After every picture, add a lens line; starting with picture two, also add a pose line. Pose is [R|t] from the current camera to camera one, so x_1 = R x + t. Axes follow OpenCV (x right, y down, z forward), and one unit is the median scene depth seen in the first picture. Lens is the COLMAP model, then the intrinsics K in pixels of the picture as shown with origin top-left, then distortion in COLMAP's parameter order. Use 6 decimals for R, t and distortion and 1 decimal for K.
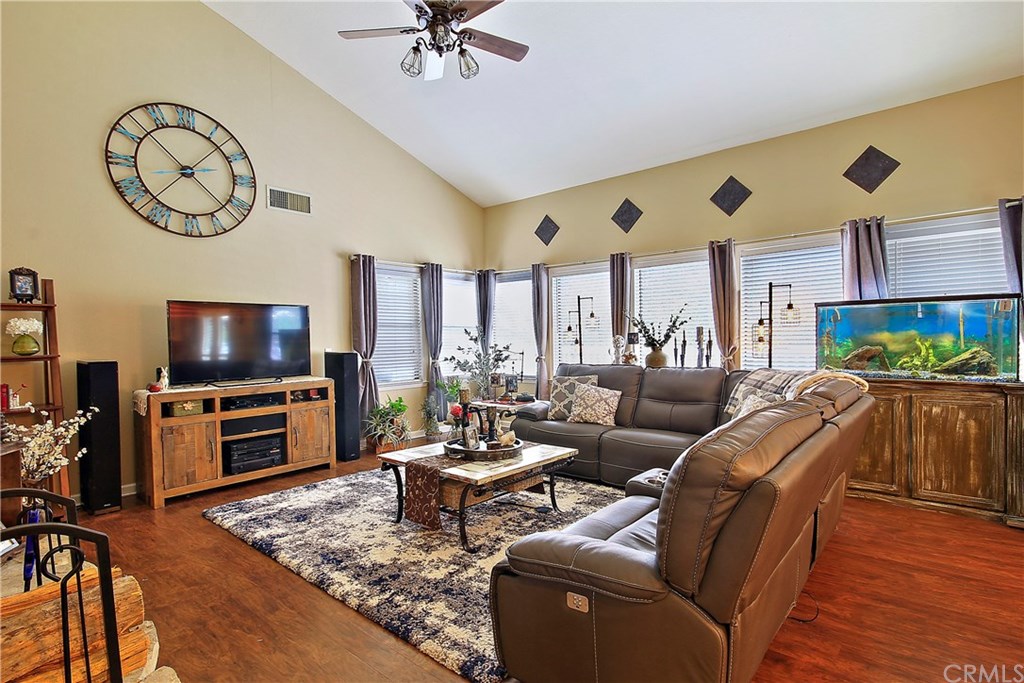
lens RADIAL K [[489.3, 0, 515.5], [0, 489.3, 348.9], [0, 0, 1]] dist [-0.002645, -0.000711]
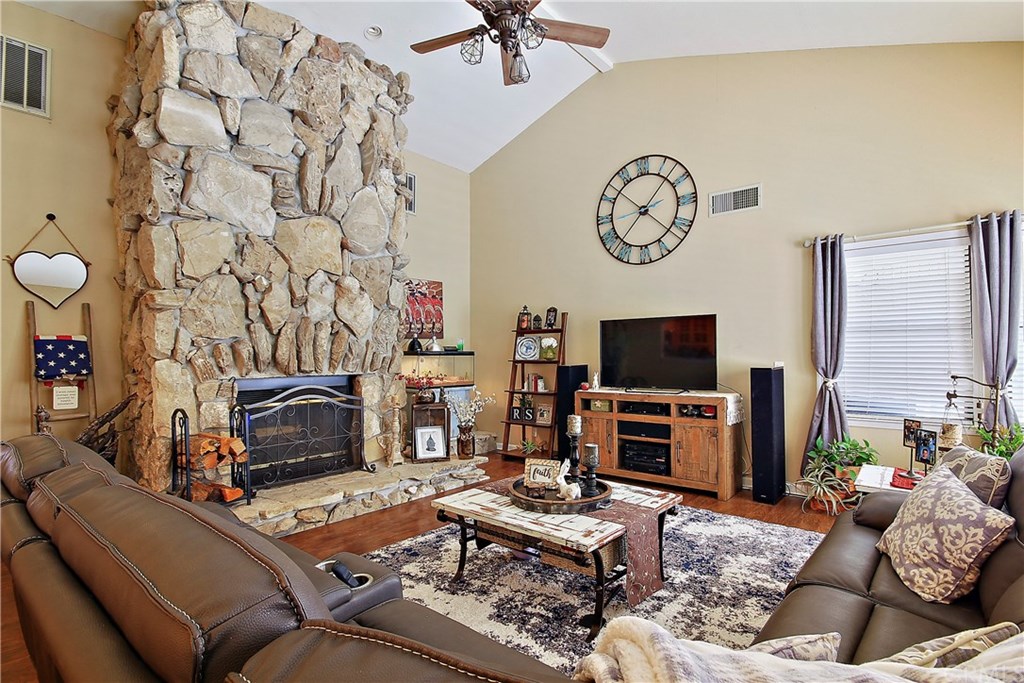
lens RADIAL K [[489.3, 0, 515.5], [0, 489.3, 348.9], [0, 0, 1]] dist [-0.002645, -0.000711]
pose [[0.045577, 0.003201, -0.998956, 0.535446], [-0.017368, 0.999846, 0.002411, -0.022127], [0.998810, 0.017240, 0.045625, 0.668083]]
